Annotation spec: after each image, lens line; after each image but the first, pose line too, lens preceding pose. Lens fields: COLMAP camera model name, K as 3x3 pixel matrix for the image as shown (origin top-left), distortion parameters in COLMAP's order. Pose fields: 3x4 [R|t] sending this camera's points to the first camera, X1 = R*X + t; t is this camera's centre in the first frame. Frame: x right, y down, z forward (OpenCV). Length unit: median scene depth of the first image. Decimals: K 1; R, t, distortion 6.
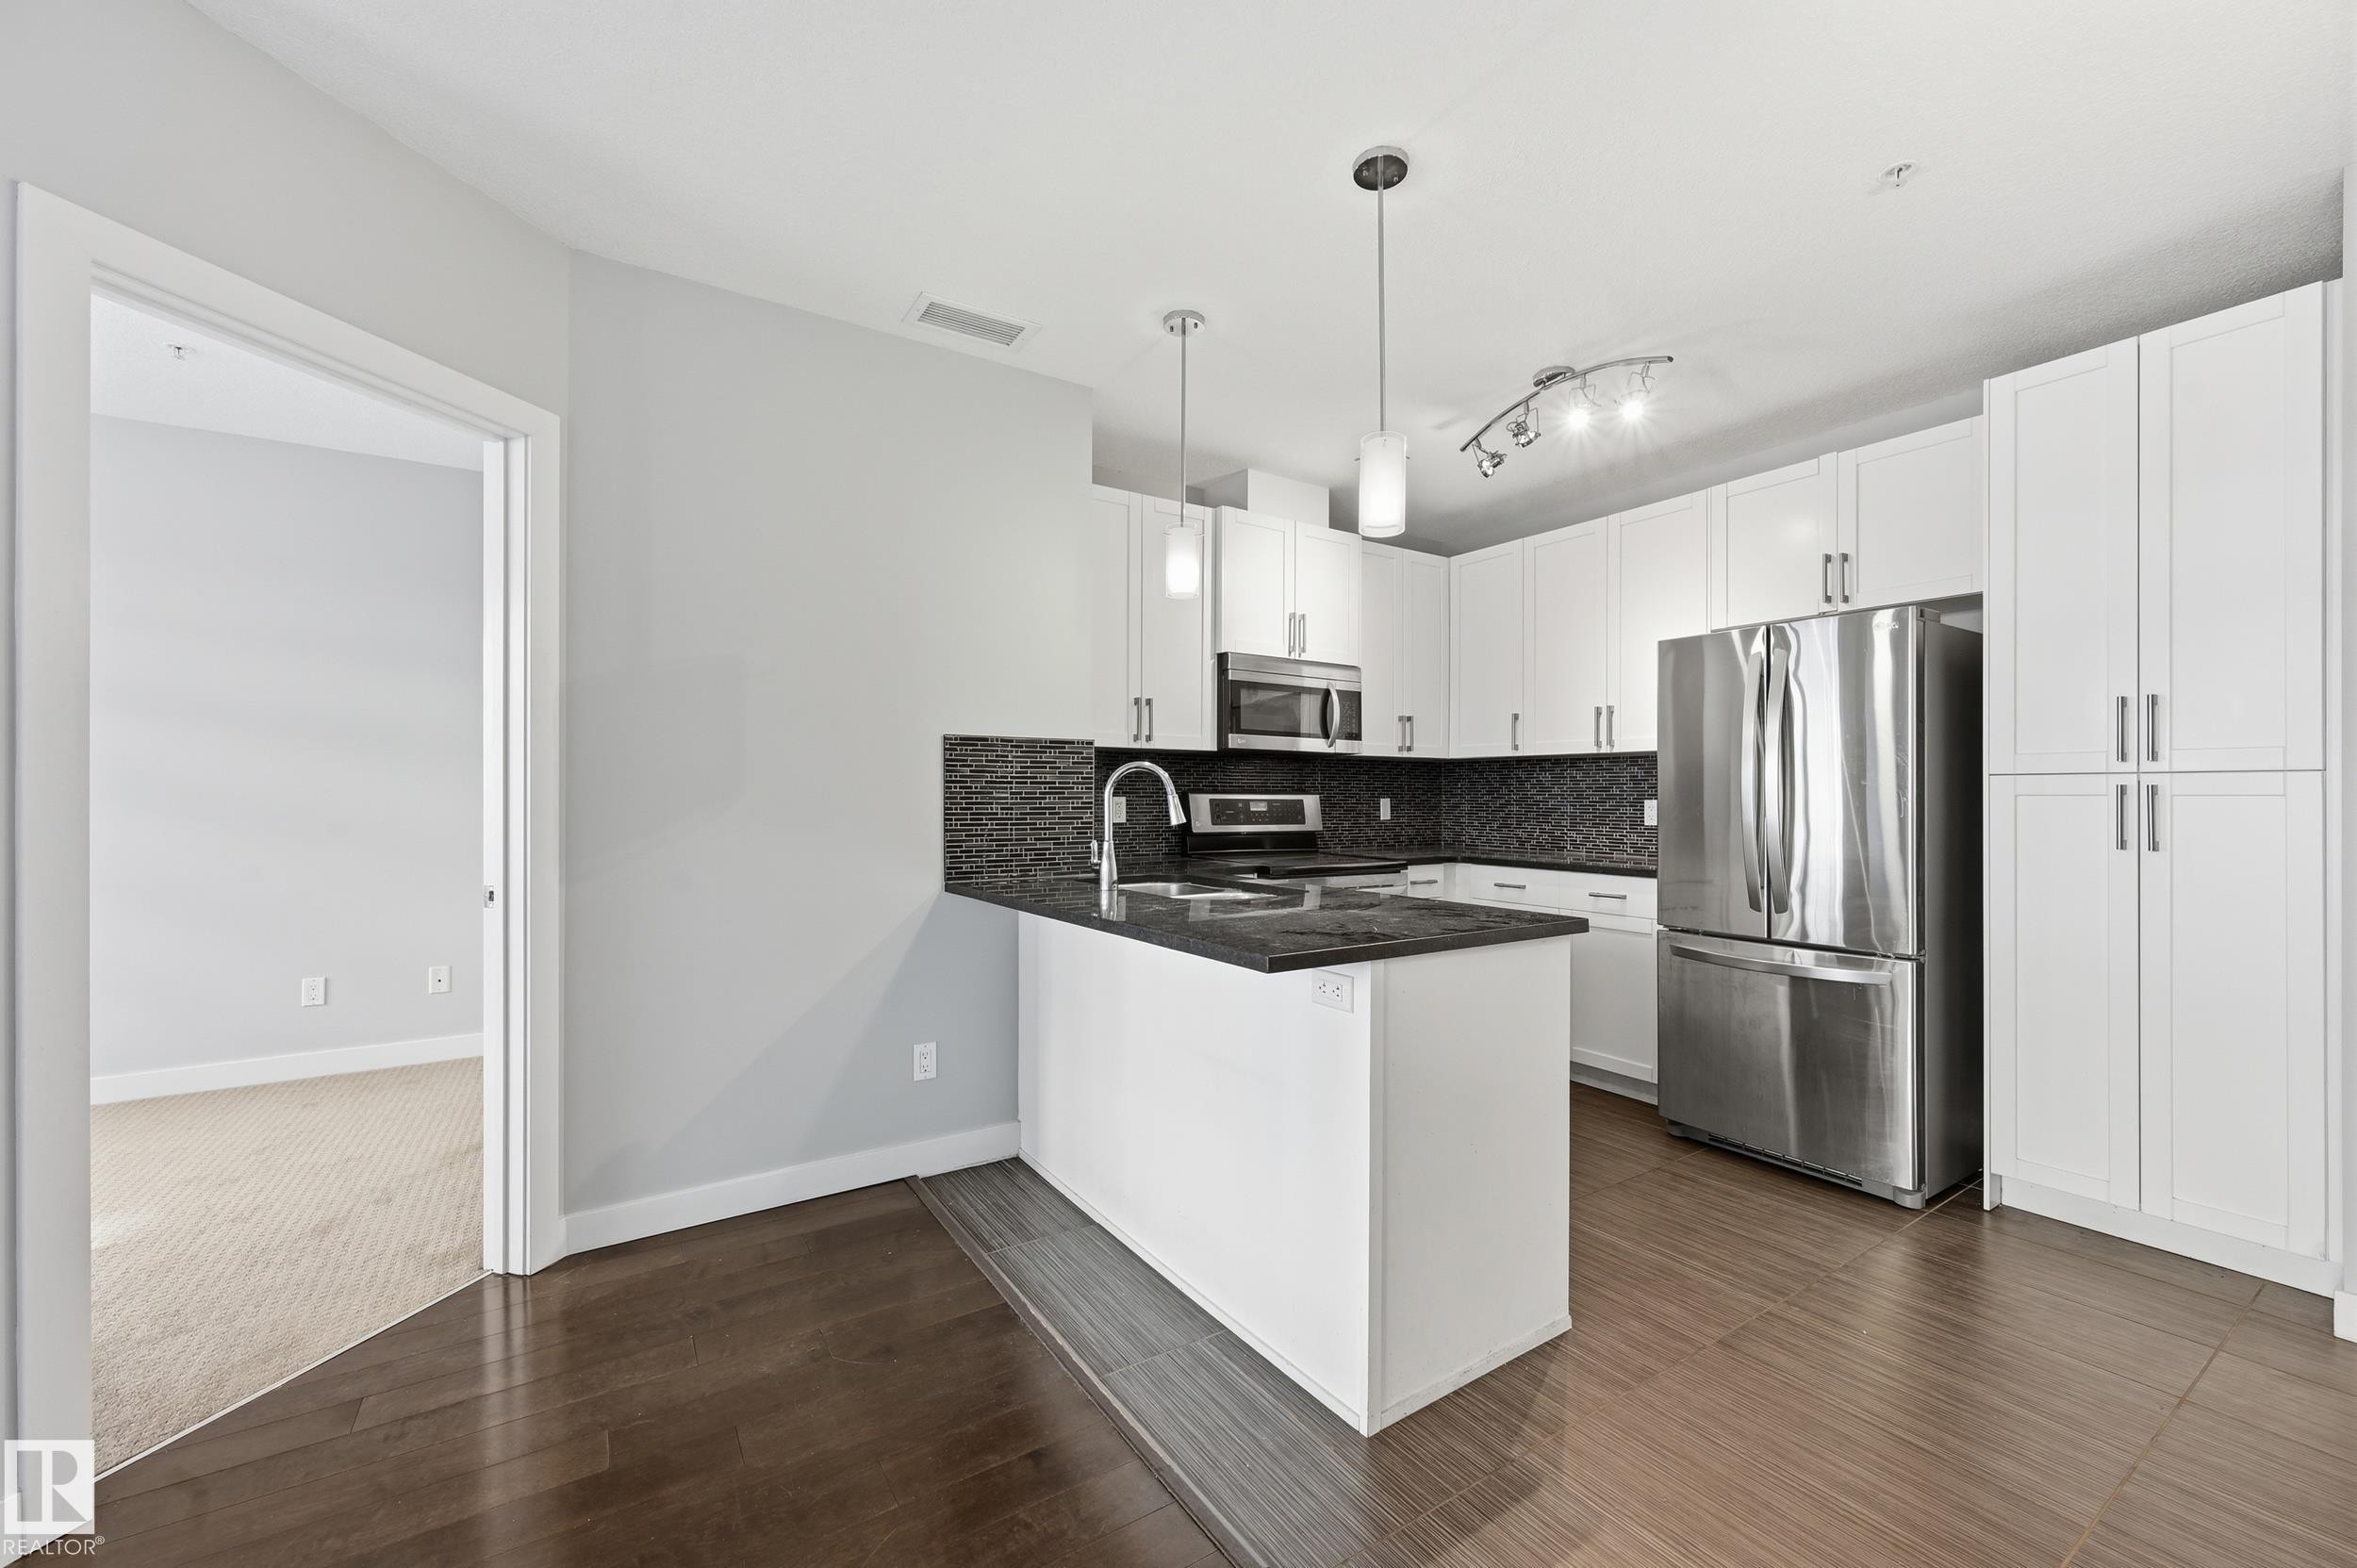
lens RADIAL K [[933.5, 0, 1180.3], [0, 933.5, 789.8], [0, 0, 1]] dist [-0.001138, 0.000475]
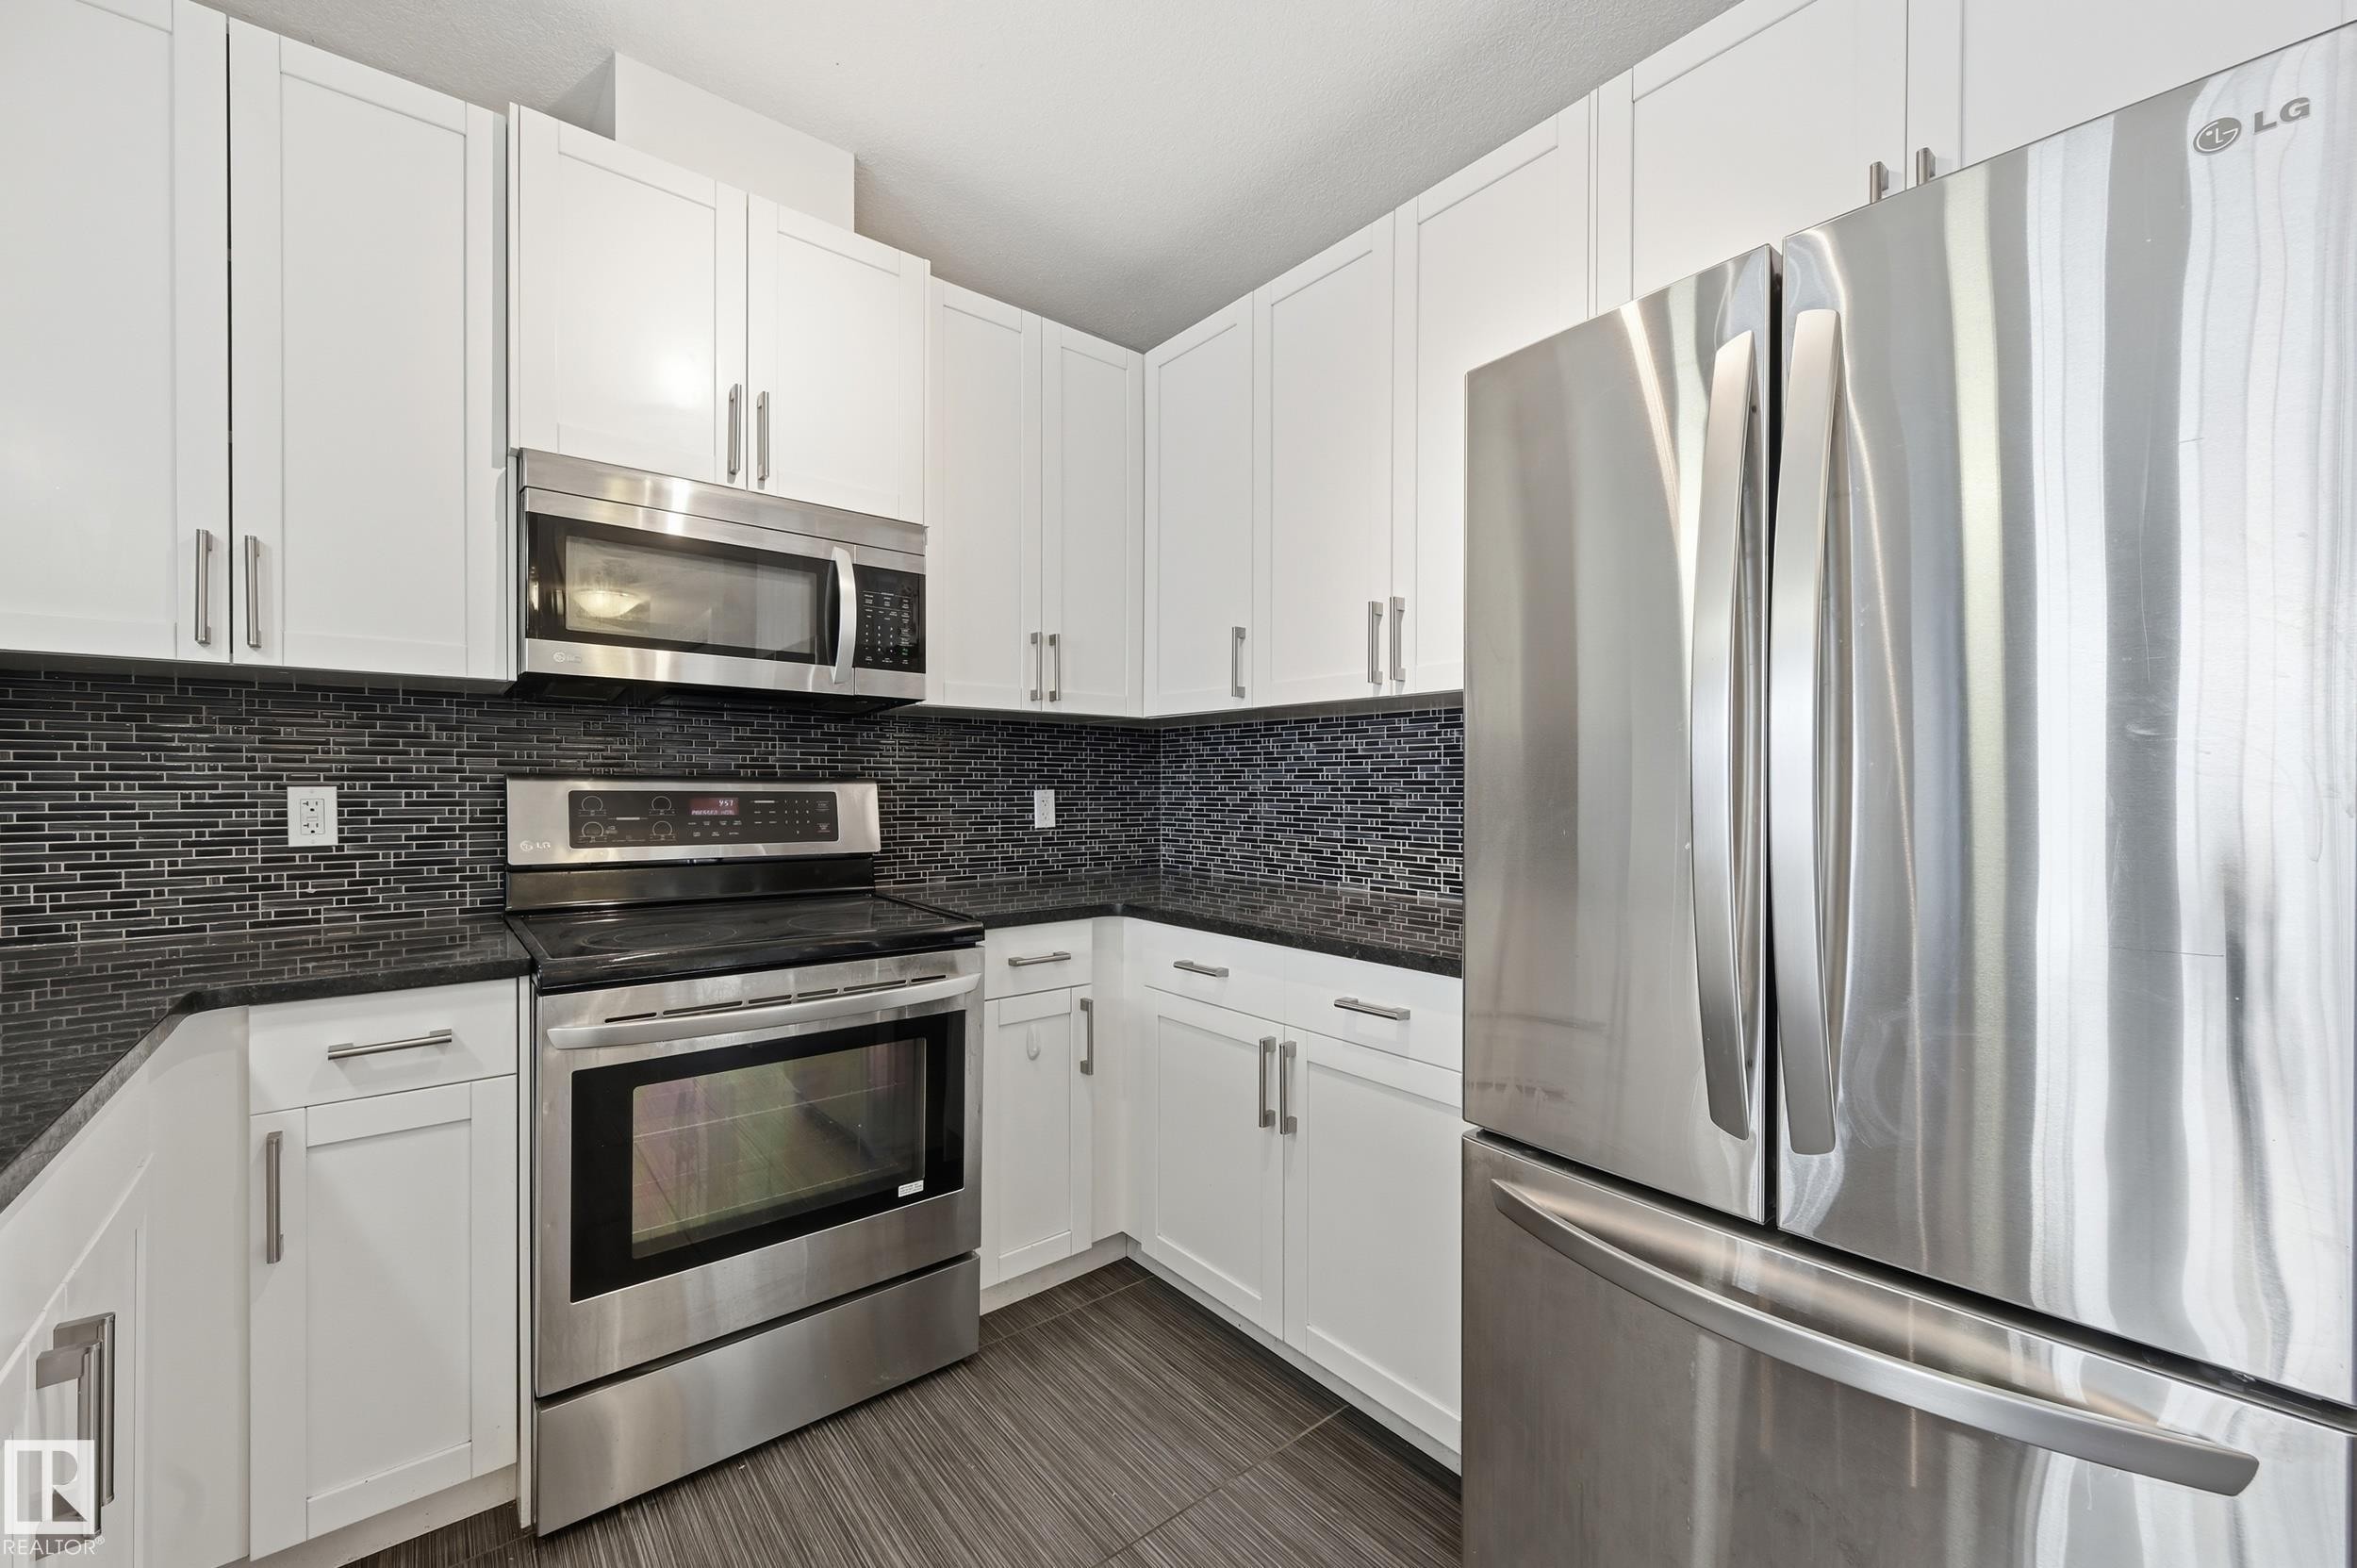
lens RADIAL K [[933.5, 0, 1180.3], [0, 933.5, 789.8], [0, 0, 1]] dist [-0.001138, 0.000475]
pose [[0.994053, -0.000978, 0.108891, 0.345927], [-0.000018, 0.999958, 0.009144, 0.005915], [-0.108896, -0.009091, 0.994012, 0.618239]]
